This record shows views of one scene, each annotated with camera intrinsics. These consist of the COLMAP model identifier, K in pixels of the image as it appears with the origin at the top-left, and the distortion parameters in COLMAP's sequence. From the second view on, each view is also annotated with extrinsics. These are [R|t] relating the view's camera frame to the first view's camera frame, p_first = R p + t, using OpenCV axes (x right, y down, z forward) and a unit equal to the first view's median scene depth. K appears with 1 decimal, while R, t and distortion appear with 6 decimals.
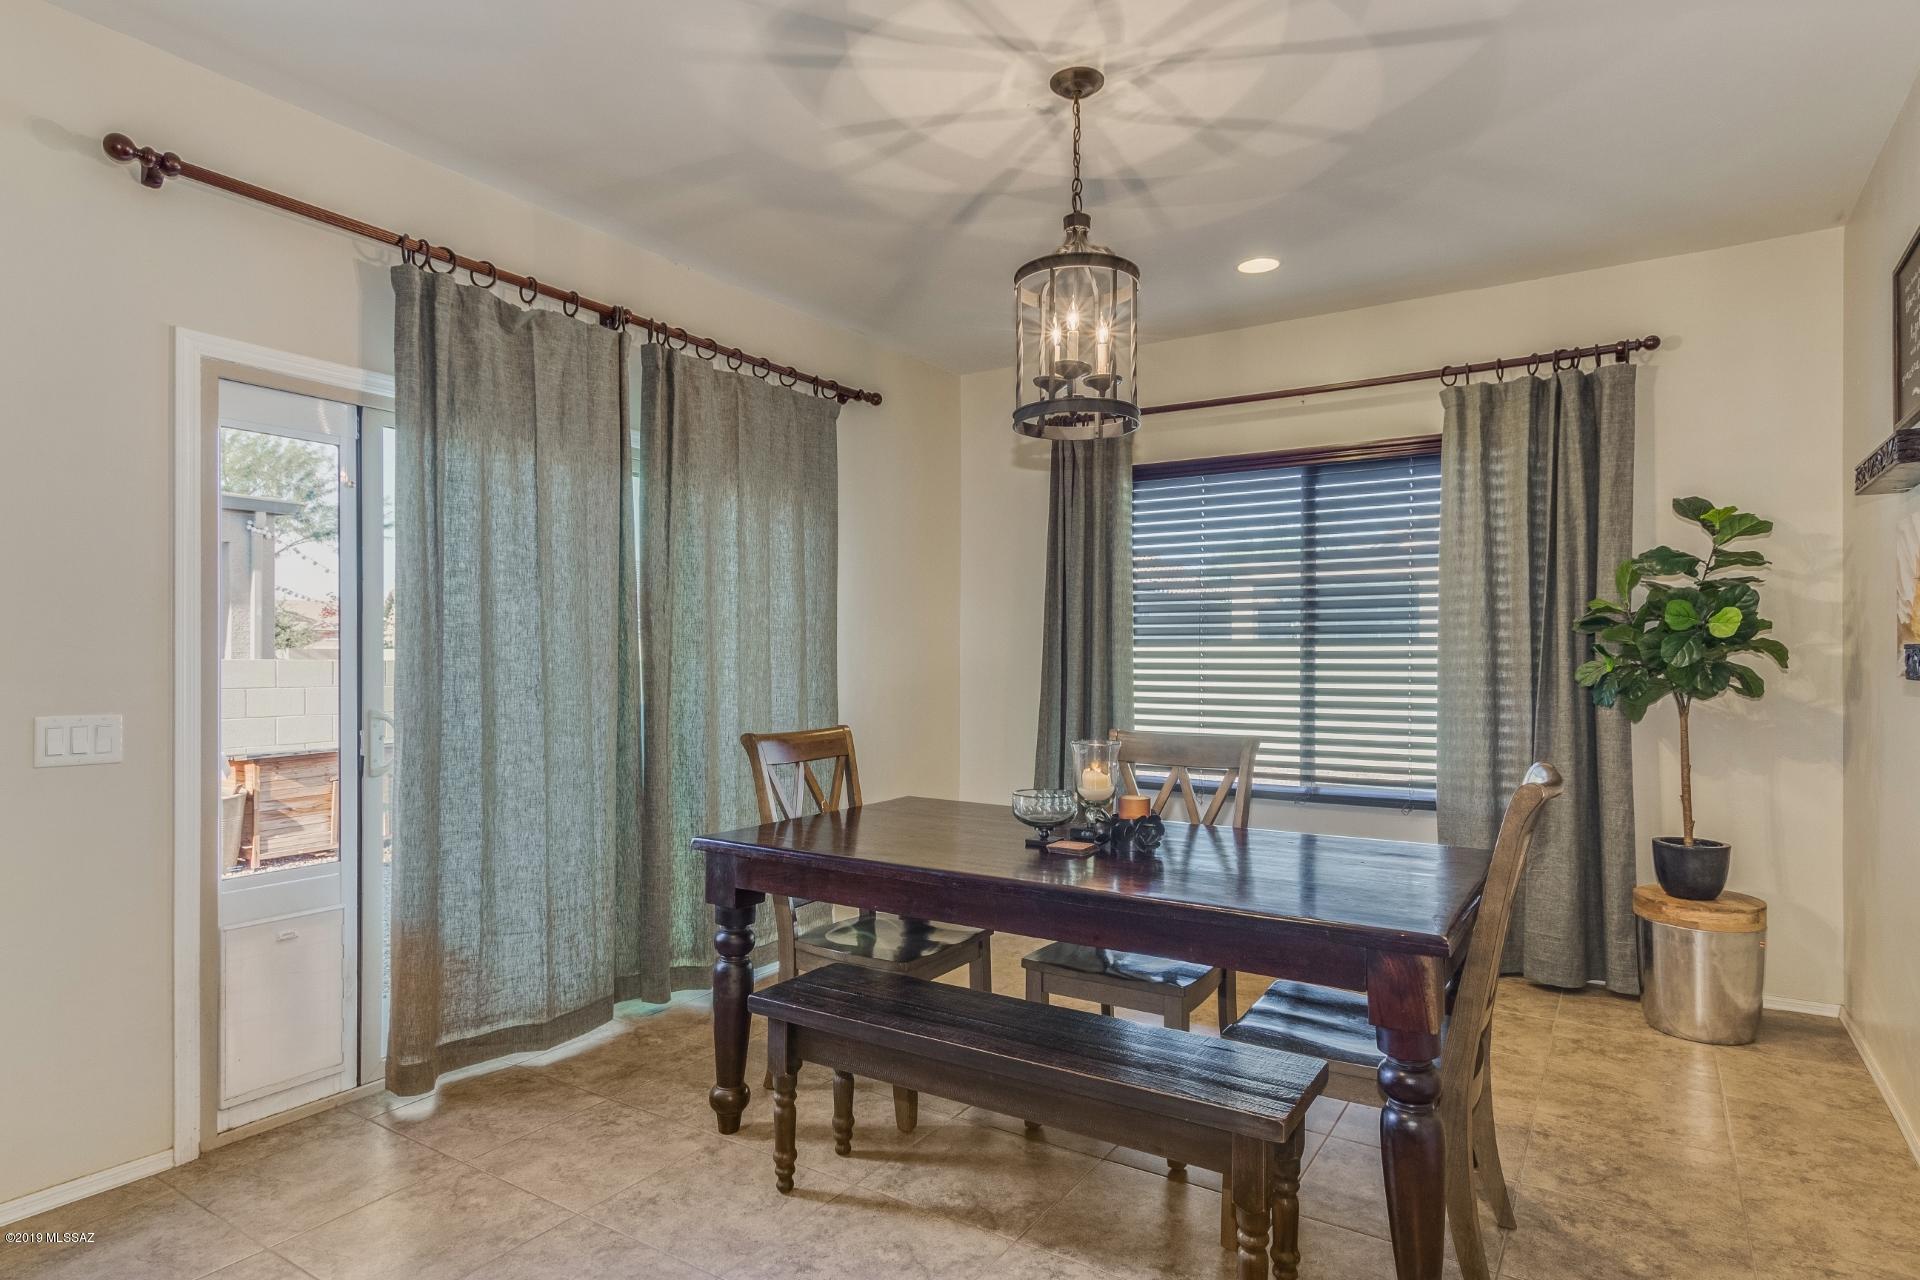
lens RADIAL K [[1066.7, 0, 961.6], [0, 1066.7, 661.6], [0, 0, 1]] dist [-0.000585, -0.000074]
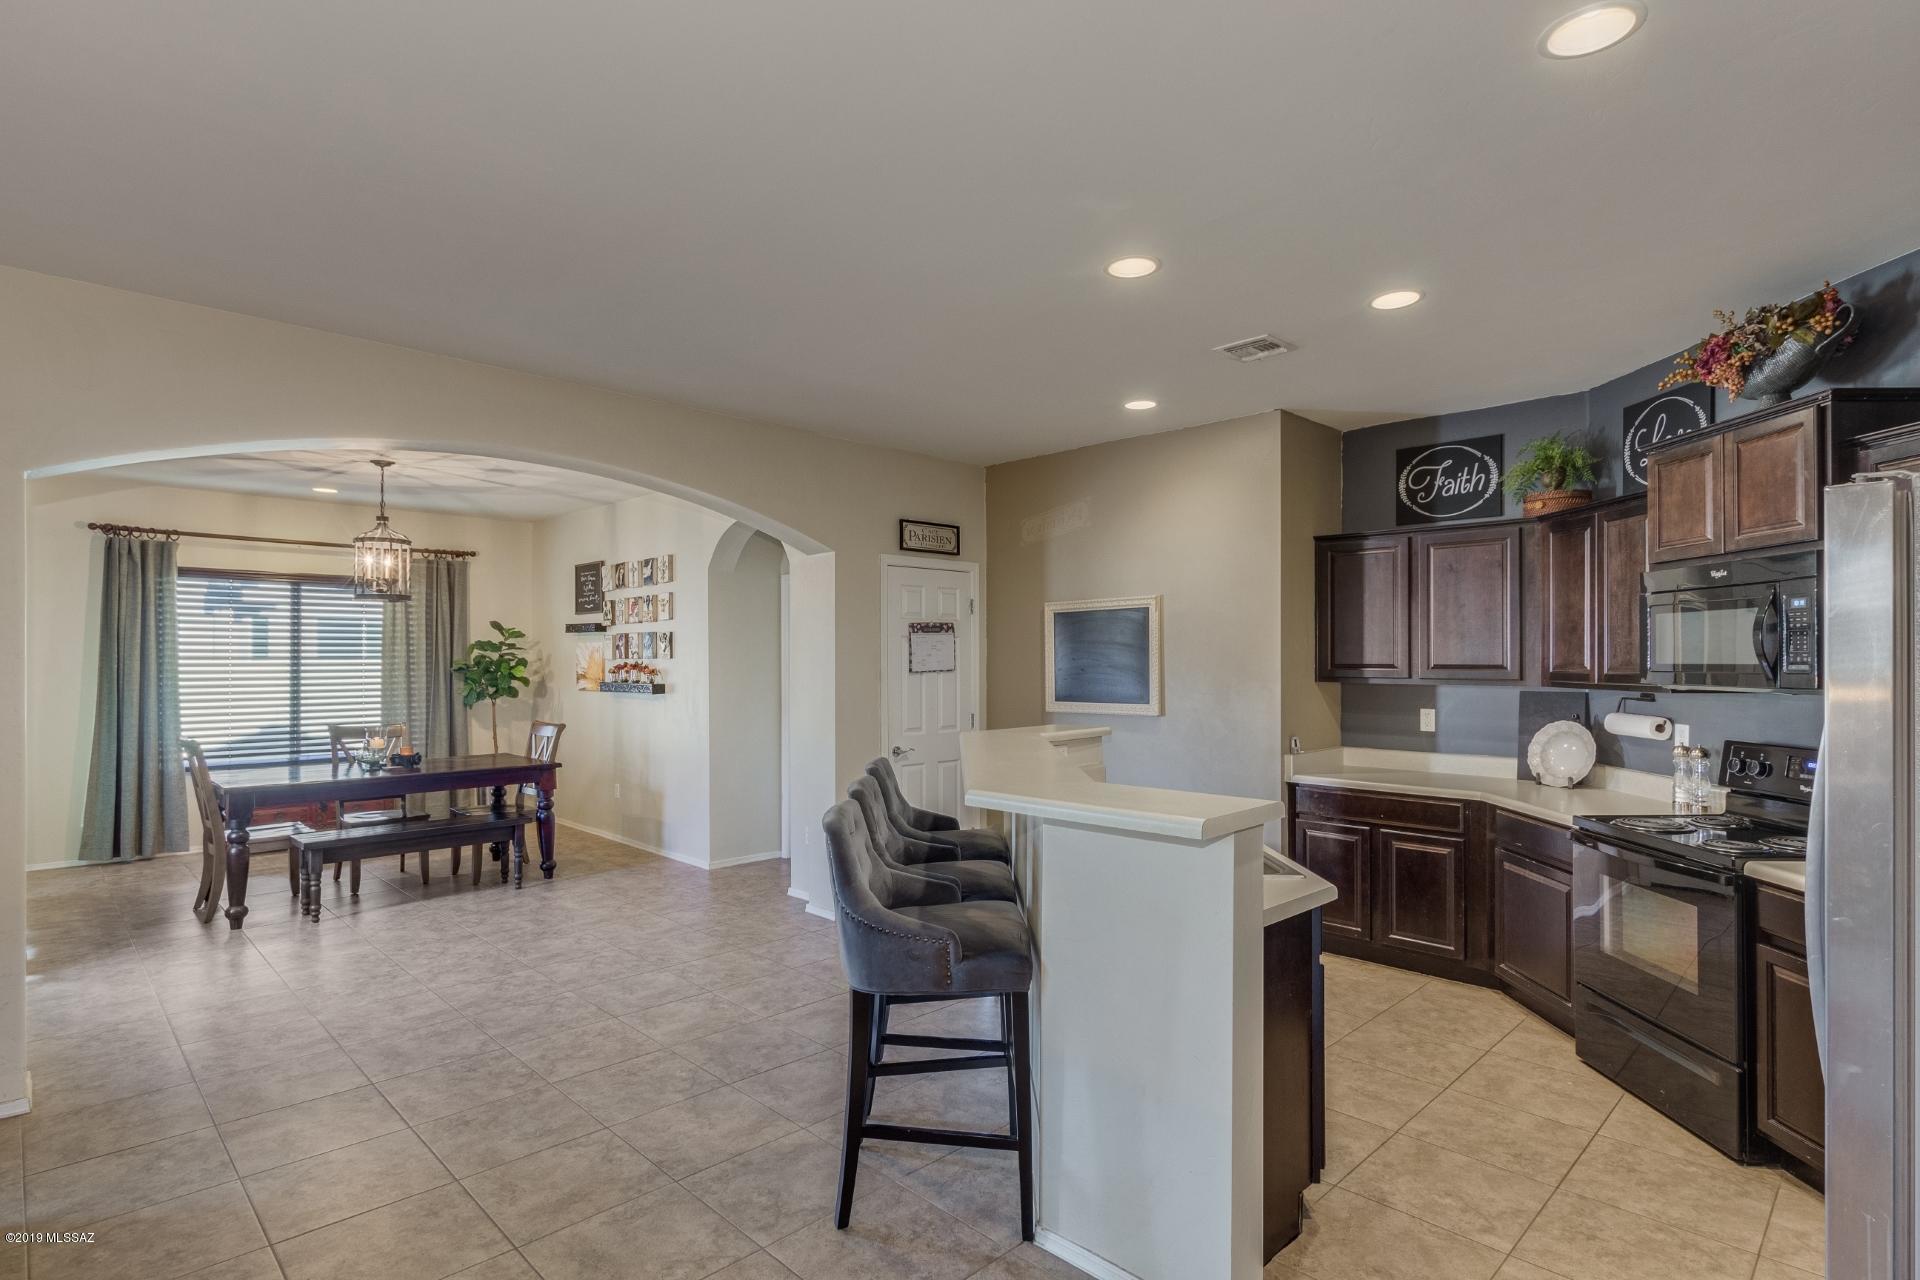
lens RADIAL K [[963.7, 0, 951.3], [0, 963.7, 651.8], [0, 0, 1]] dist [-0.000727, -0.002198]
pose [[0.219456, 0.001857, 0.975621, -1.247778], [-0.000026, 0.999998, -0.001898, -0.070497], [-0.975622, 0.000391, 0.219456, -0.541716]]
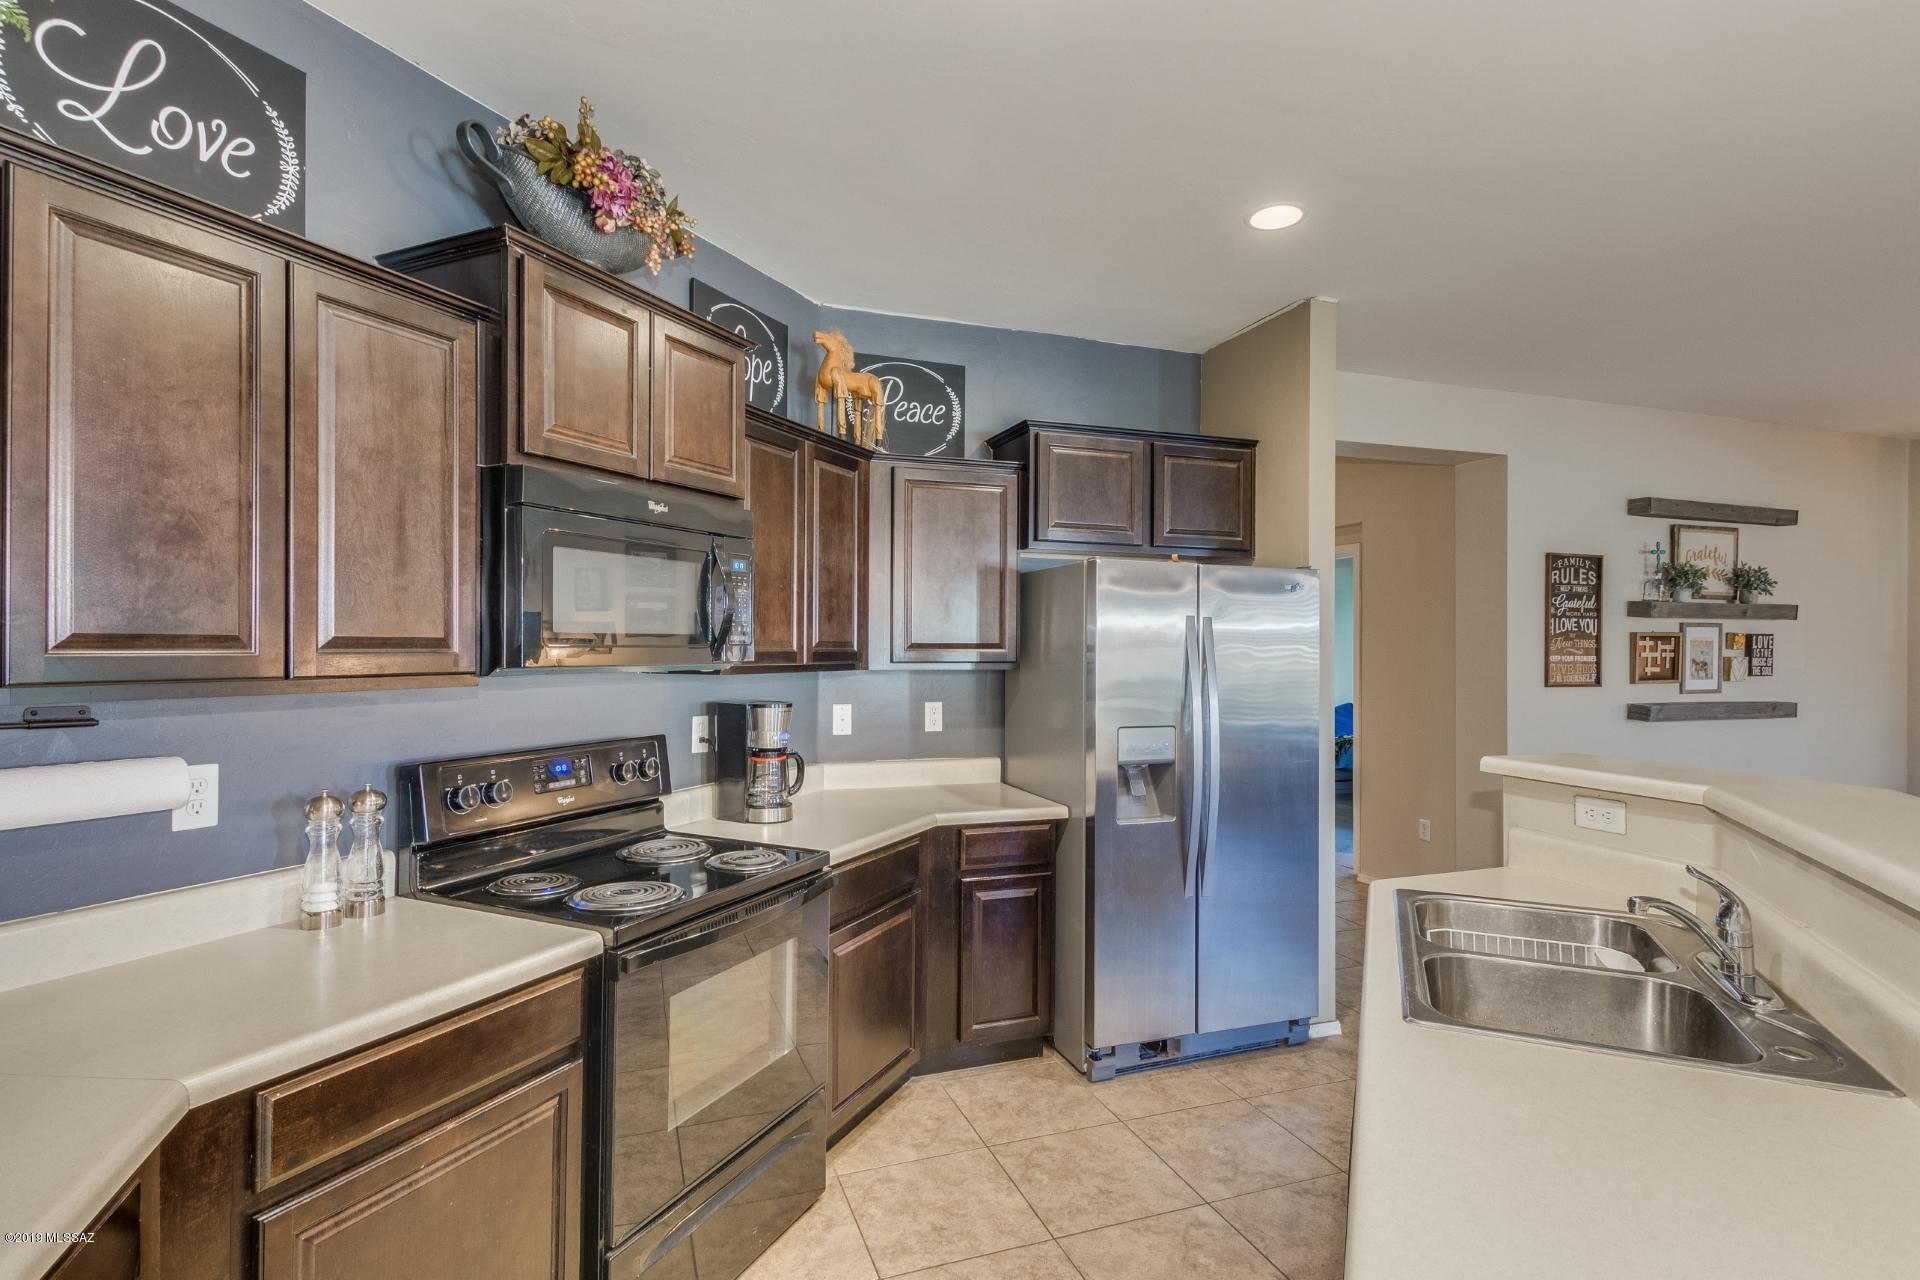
lens RADIAL K [[944.6, 0, 947.9], [0, 944.6, 652.5], [0, 0, 1]] dist [0.003426, 0.000274]
pose [[-0.611263, -0.004021, -0.791417, 0.041953], [-0.003168, 0.999992, -0.002634, -0.048971], [0.791421, 0.000897, -0.611271, -0.508030]]
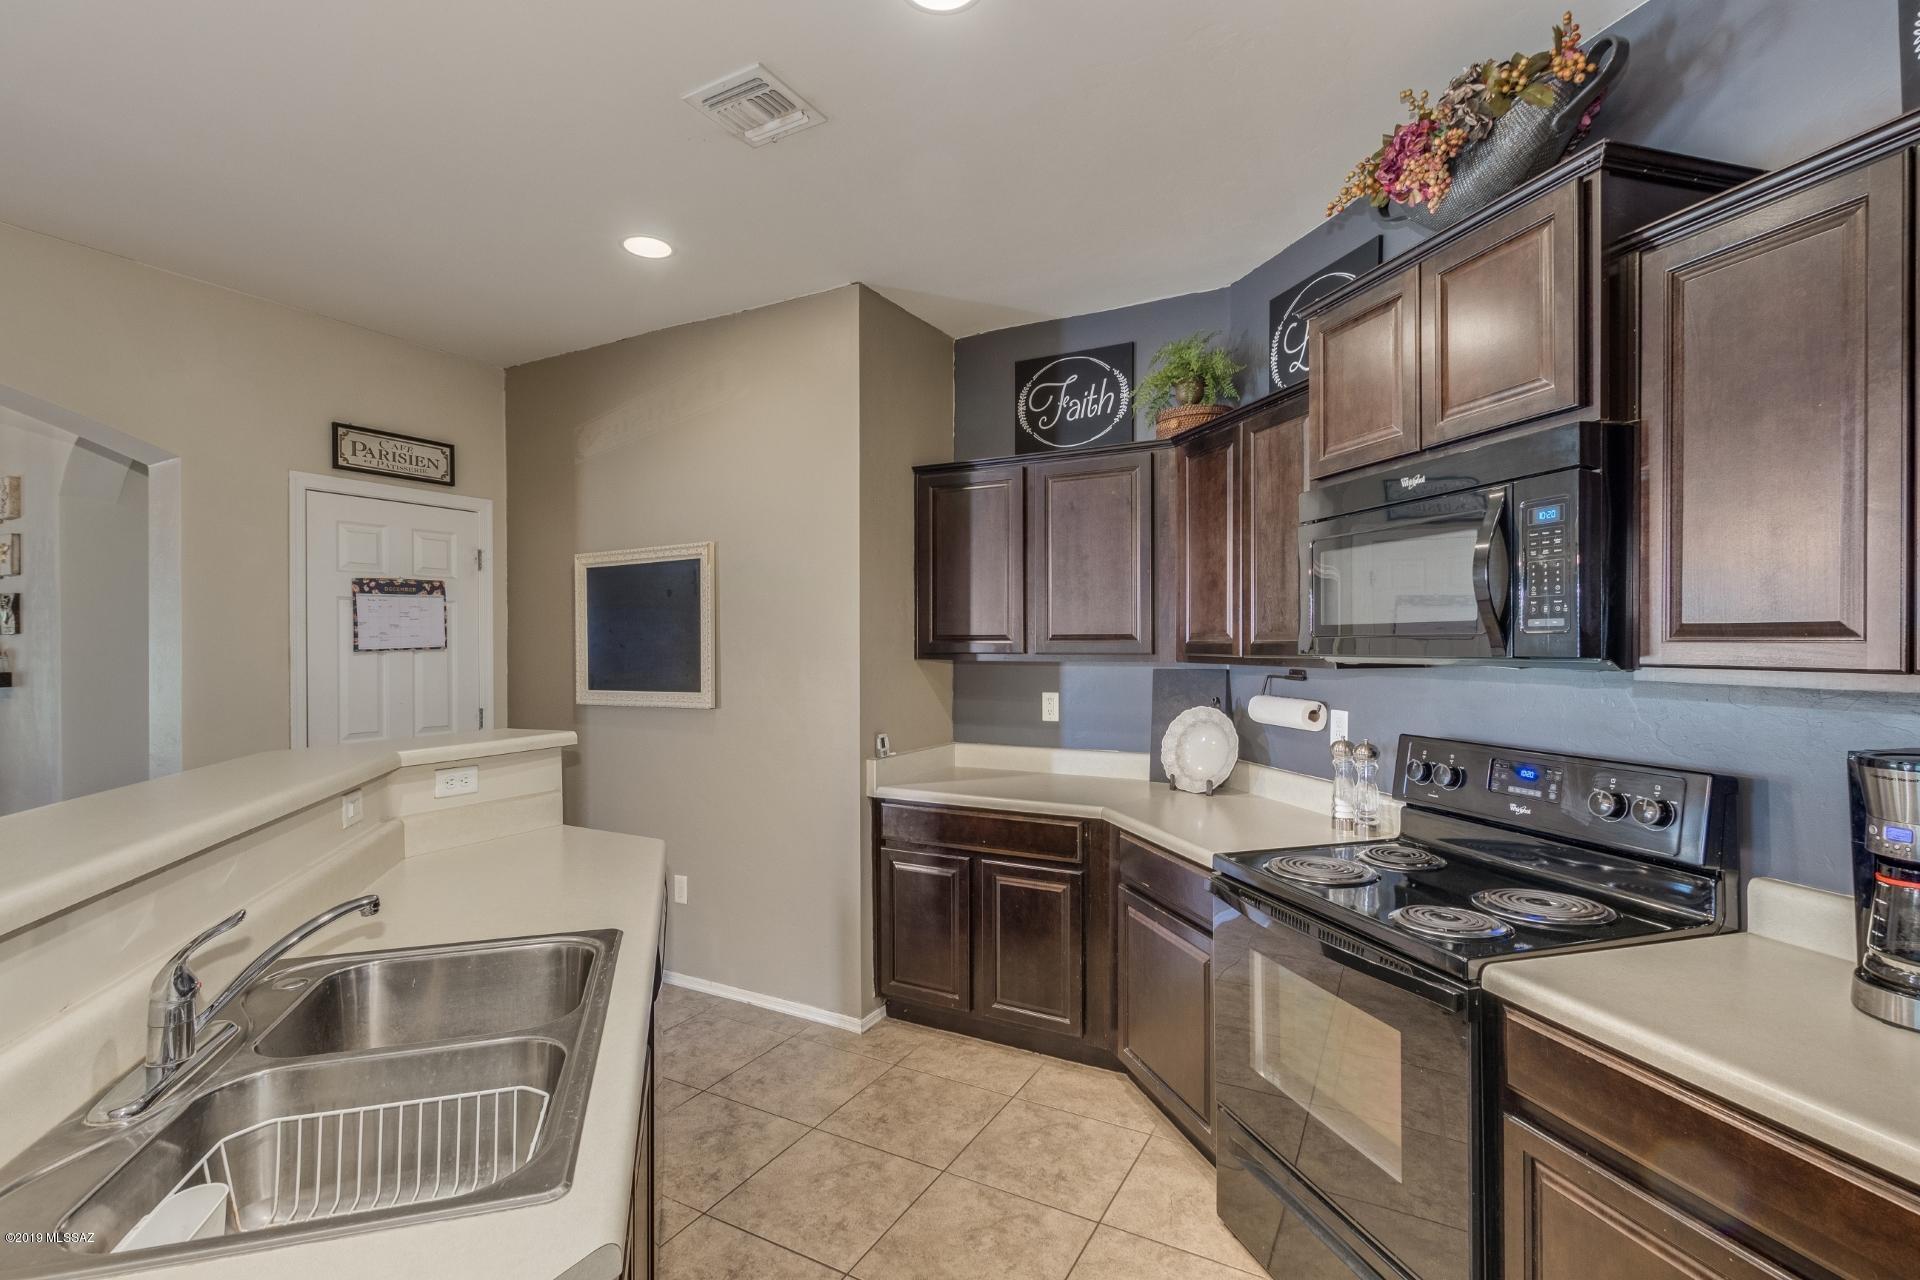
lens RADIAL K [[877.1, 0, 961.5], [0, 877.1, 645.0], [0, 0, 1]] dist [0.001275, 0.000307]
pose [[-0.075898, -0.006375, 0.997095, -0.763668], [0.001638, 0.999977, 0.006518, -0.052794], [-0.997114, 0.002128, -0.075886, -0.717279]]
